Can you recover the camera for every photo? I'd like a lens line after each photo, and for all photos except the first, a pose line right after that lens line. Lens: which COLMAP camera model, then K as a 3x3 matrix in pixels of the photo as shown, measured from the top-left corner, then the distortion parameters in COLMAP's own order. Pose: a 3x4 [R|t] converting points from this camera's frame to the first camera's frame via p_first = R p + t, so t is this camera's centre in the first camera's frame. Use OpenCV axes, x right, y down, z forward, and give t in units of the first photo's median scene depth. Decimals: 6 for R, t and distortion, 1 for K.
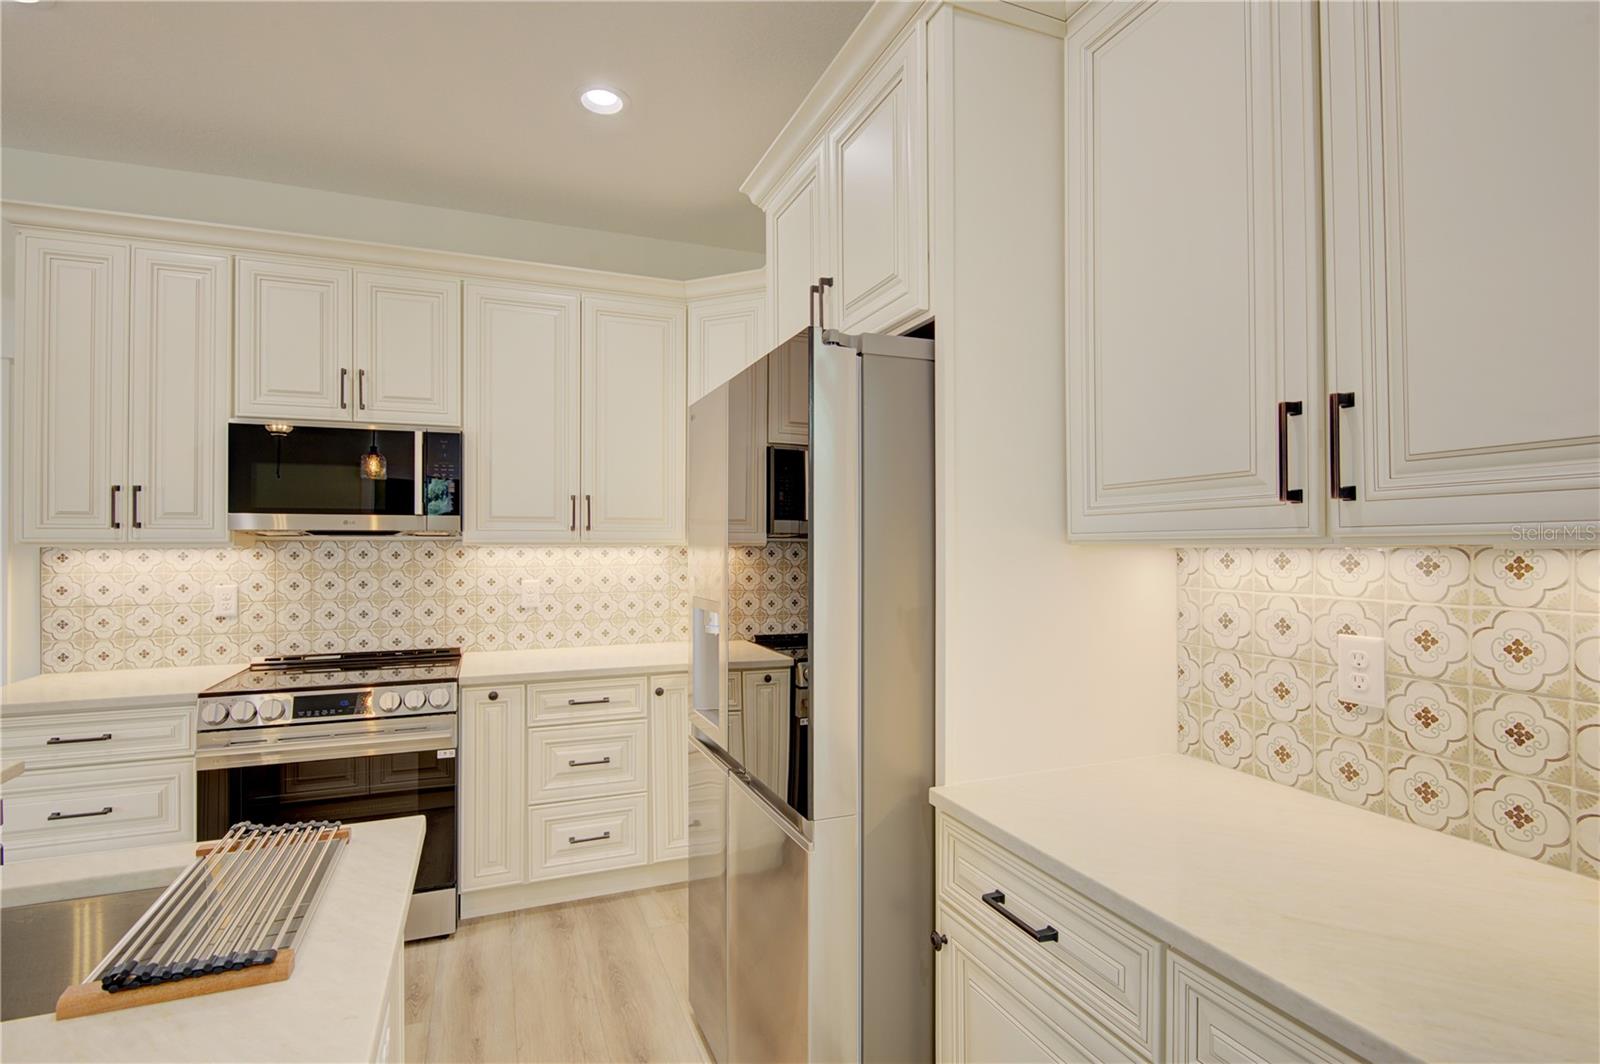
lens RADIAL K [[770.4, 0, 796.2], [0, 770.4, 538.1], [0, 0, 1]] dist [0.000081, -0.006670]
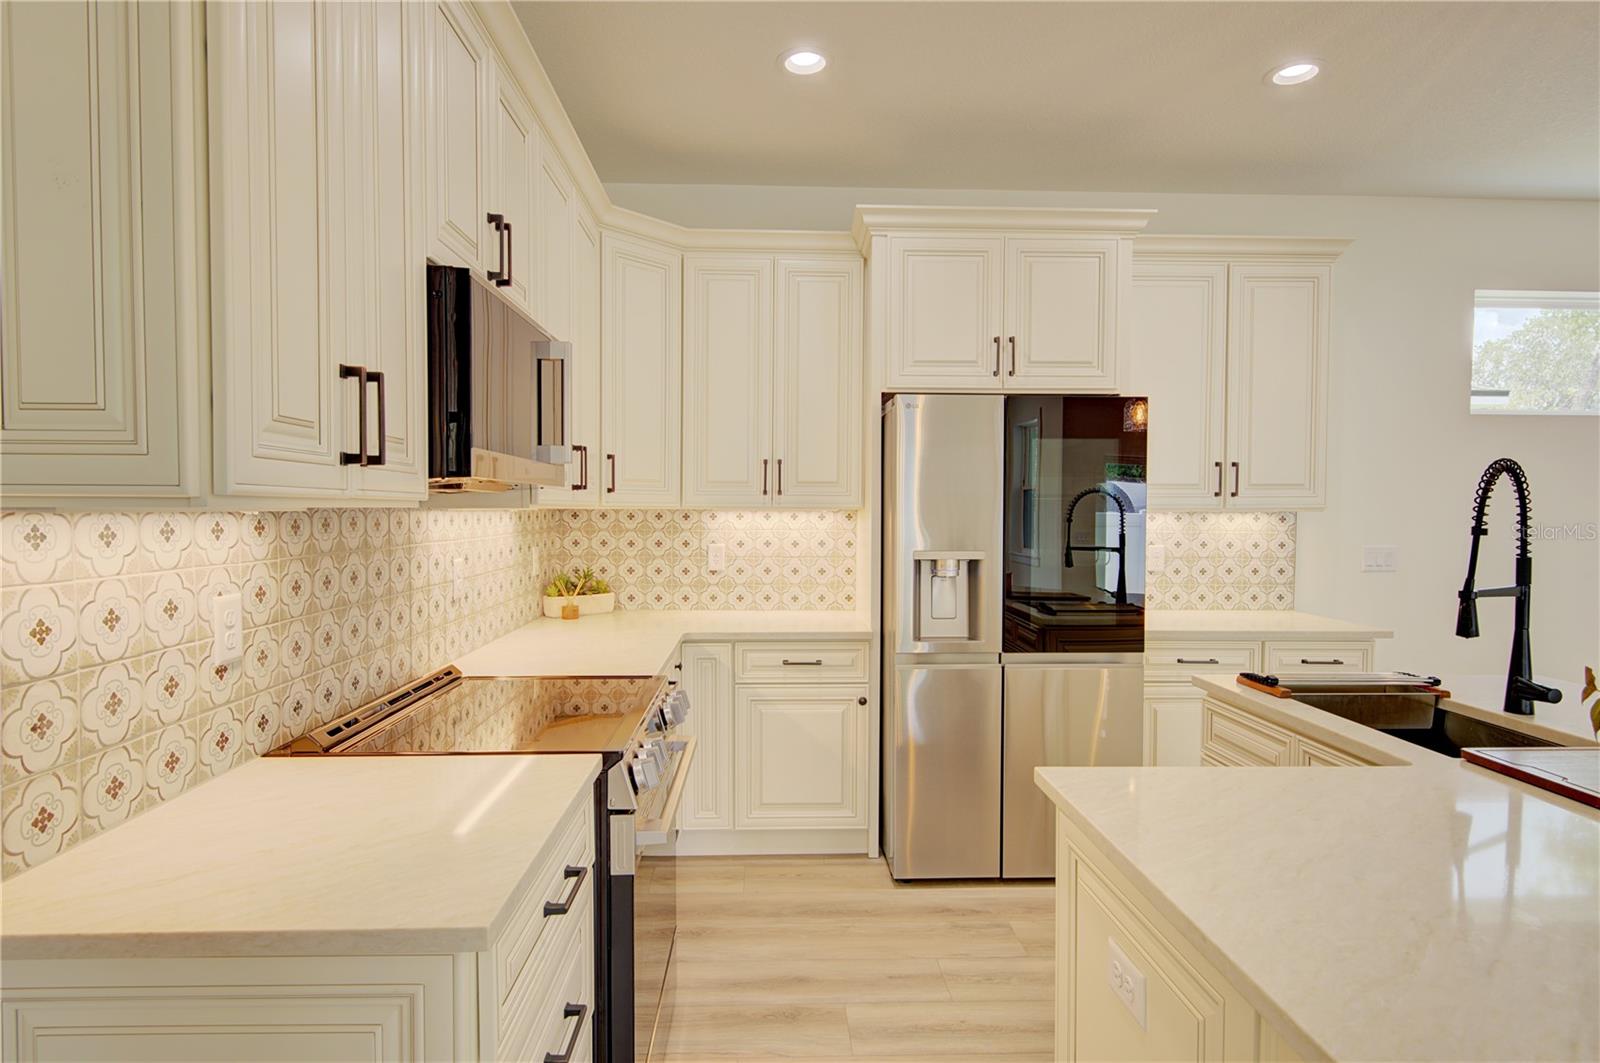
lens RADIAL K [[858.7, 0, 794.9], [0, 858.7, 537.3], [0, 0, 1]] dist [0.012163, -0.001795]
pose [[0.337201, -0.026959, 0.941047, -1.166564], [-0.011779, 0.999391, 0.032851, 0.007899], [-0.941359, -0.022162, 0.336678, 0.551772]]
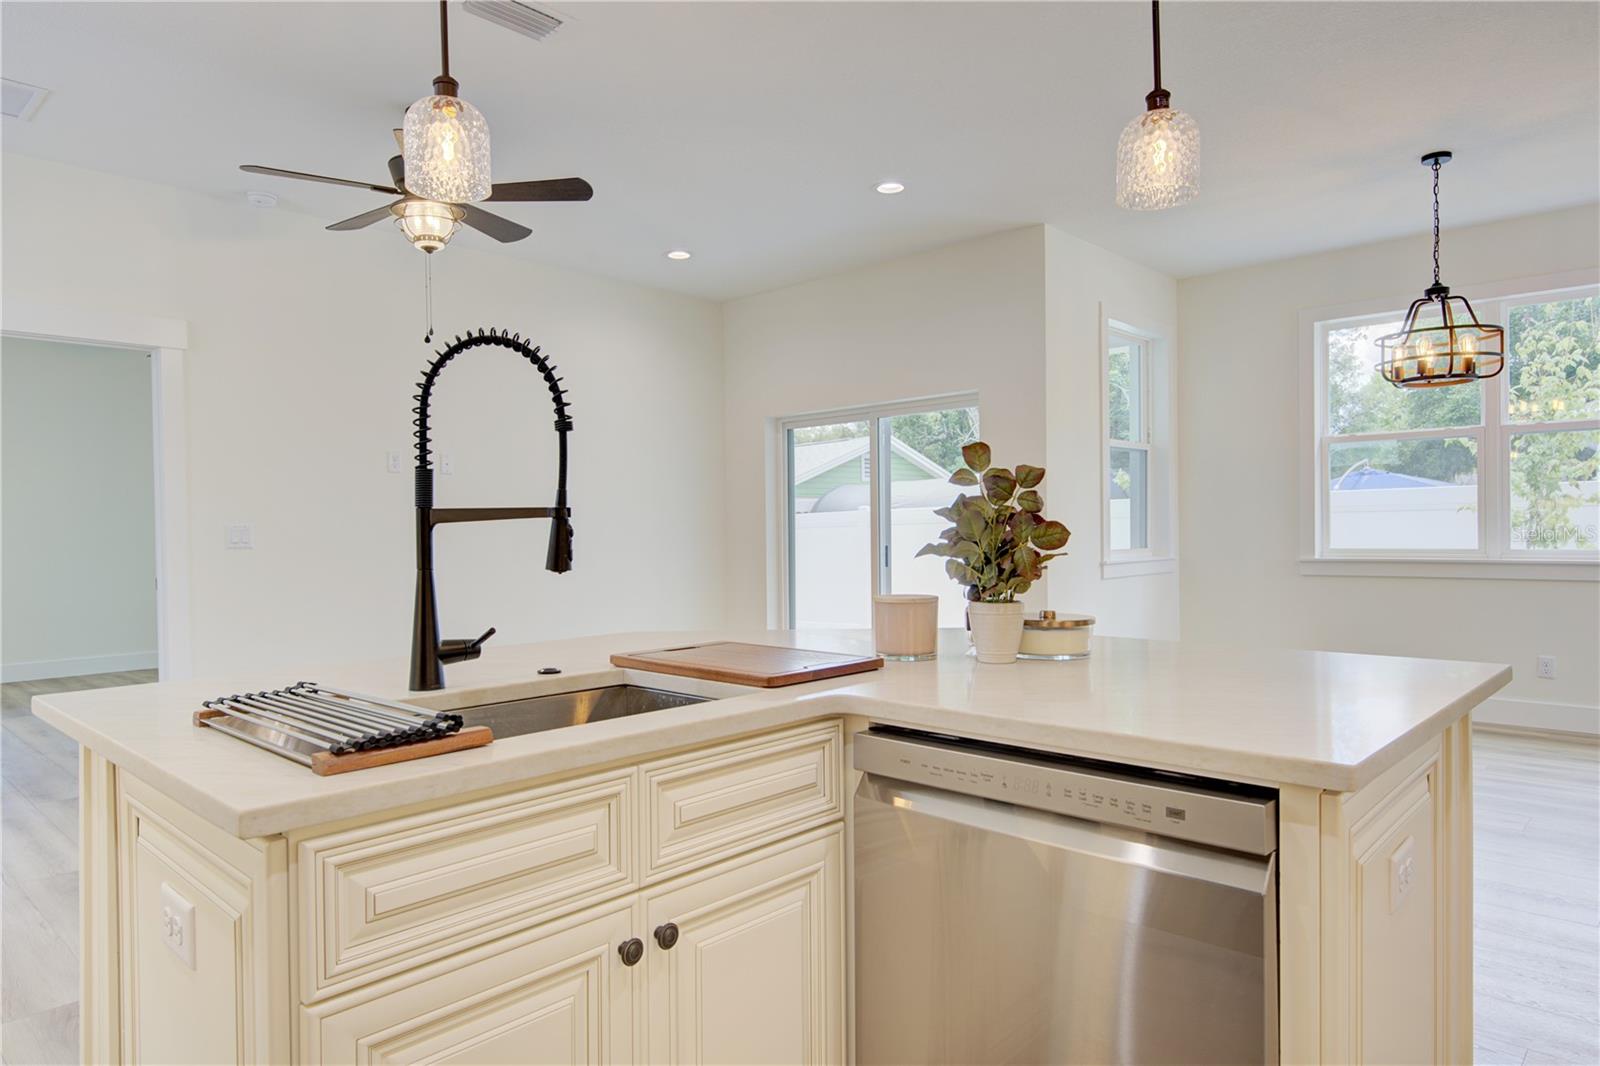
lens RADIAL K [[981.1, 0, 798.0], [0, 981.1, 533.0], [0, 0, 1]] dist [0.004490, -0.000600]
pose [[-0.909545, 0.018472, -0.415194, -0.265444], [0.018302, 0.999823, 0.004387, 0.077955], [0.415201, -0.003609, -0.909722, 0.841275]]
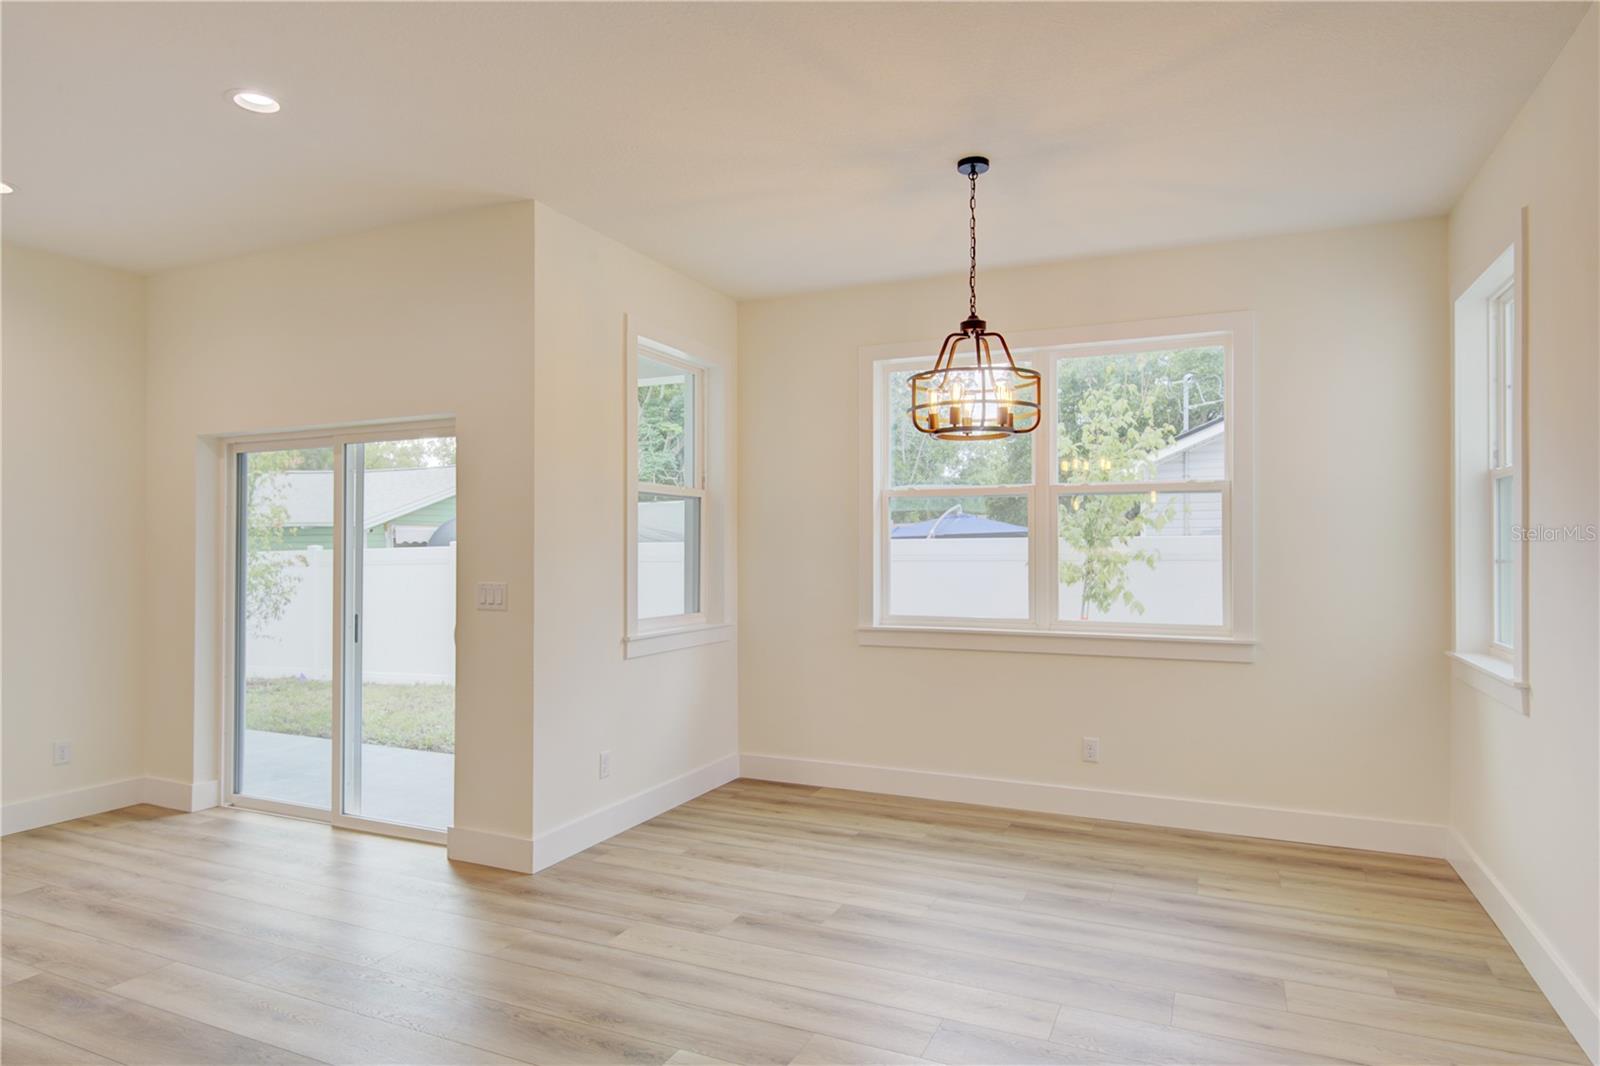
lens RADIAL K [[933.6, 0, 801.2], [0, 933.6, 537.6], [0, 0, 1]] dist [0.014886, -0.001239]
pose [[-0.728992, -0.003016, -0.684516, -0.853864], [0.006123, 0.999922, -0.010926, 0.008594], [0.684495, -0.012156, -0.728916, 0.574147]]
